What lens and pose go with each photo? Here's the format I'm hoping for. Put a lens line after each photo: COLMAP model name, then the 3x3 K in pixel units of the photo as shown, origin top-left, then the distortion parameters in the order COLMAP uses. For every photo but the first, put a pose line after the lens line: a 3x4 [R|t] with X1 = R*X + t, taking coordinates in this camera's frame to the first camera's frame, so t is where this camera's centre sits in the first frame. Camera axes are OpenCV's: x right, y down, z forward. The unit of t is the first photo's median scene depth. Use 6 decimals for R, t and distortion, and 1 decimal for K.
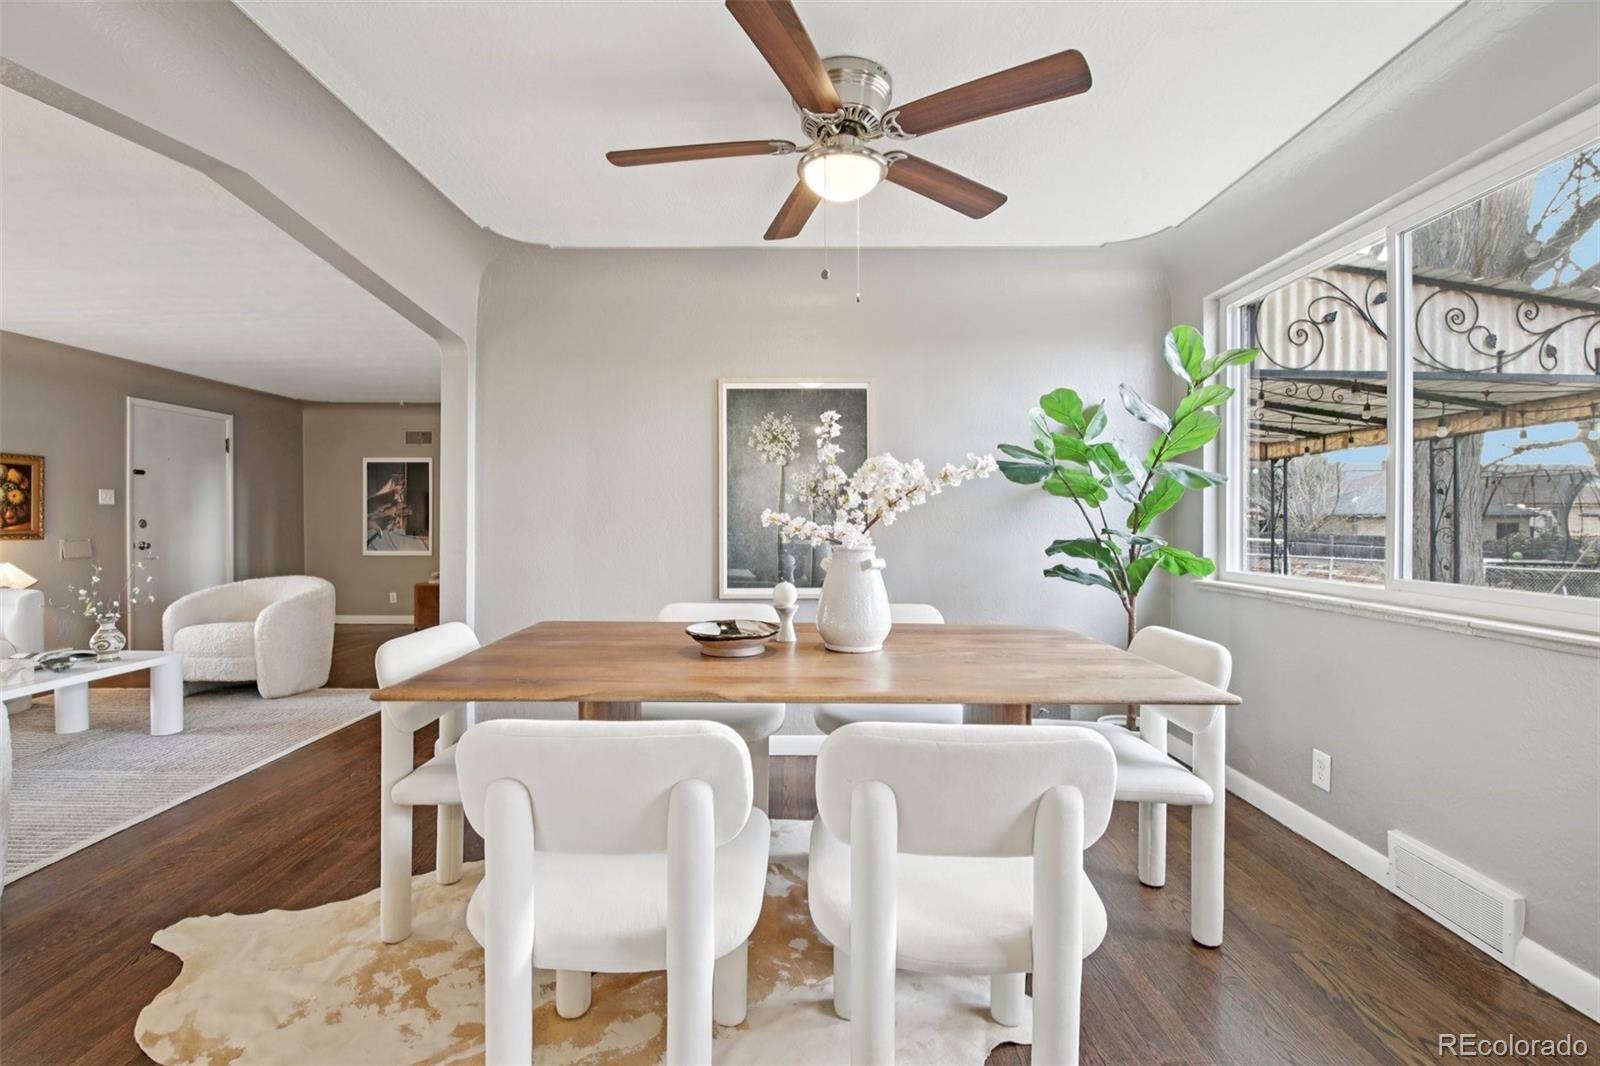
lens RADIAL K [[677.5, 0, 800.5], [0, 677.5, 527.7], [0, 0, 1]] dist [0.000081, -0.000397]
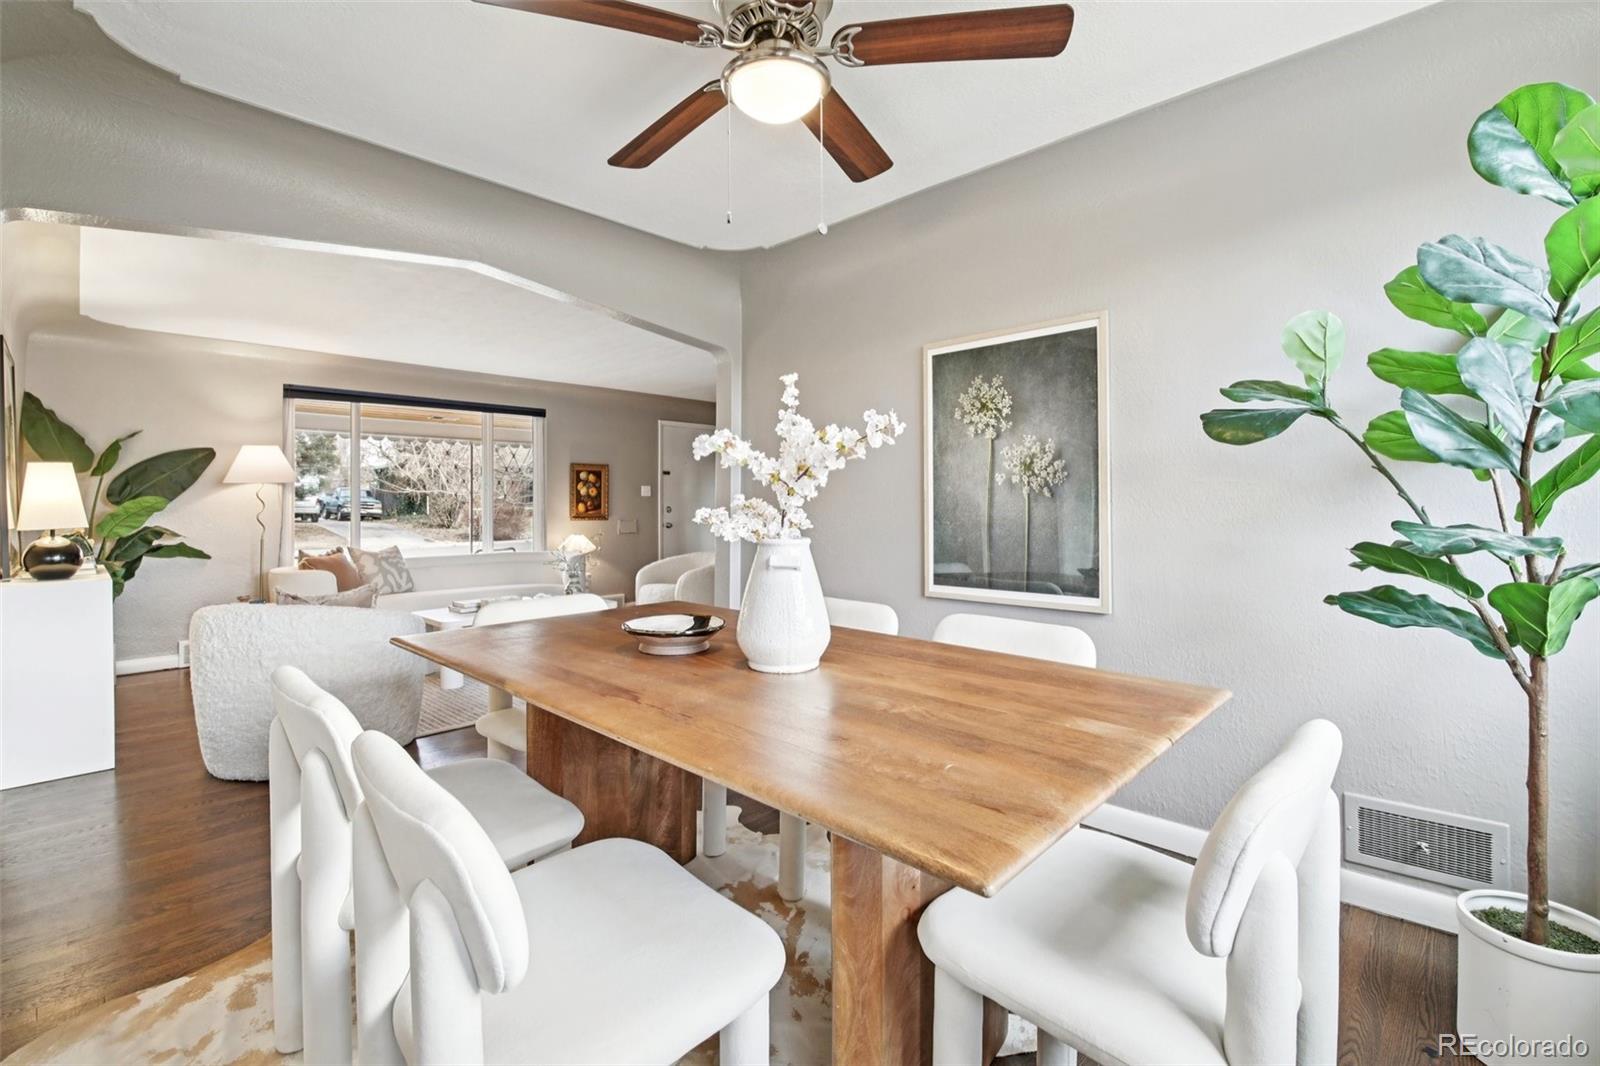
lens RADIAL K [[693.4, 0, 779.3], [0, 693.4, 502.8], [0, 0, 1]] dist [-0.016459, -0.002714]
pose [[0.725359, -0.004775, -0.688354, 0.359148], [-0.007420, 0.999864, -0.014754, -0.001206], [0.688331, 0.015810, 0.725225, 0.223288]]
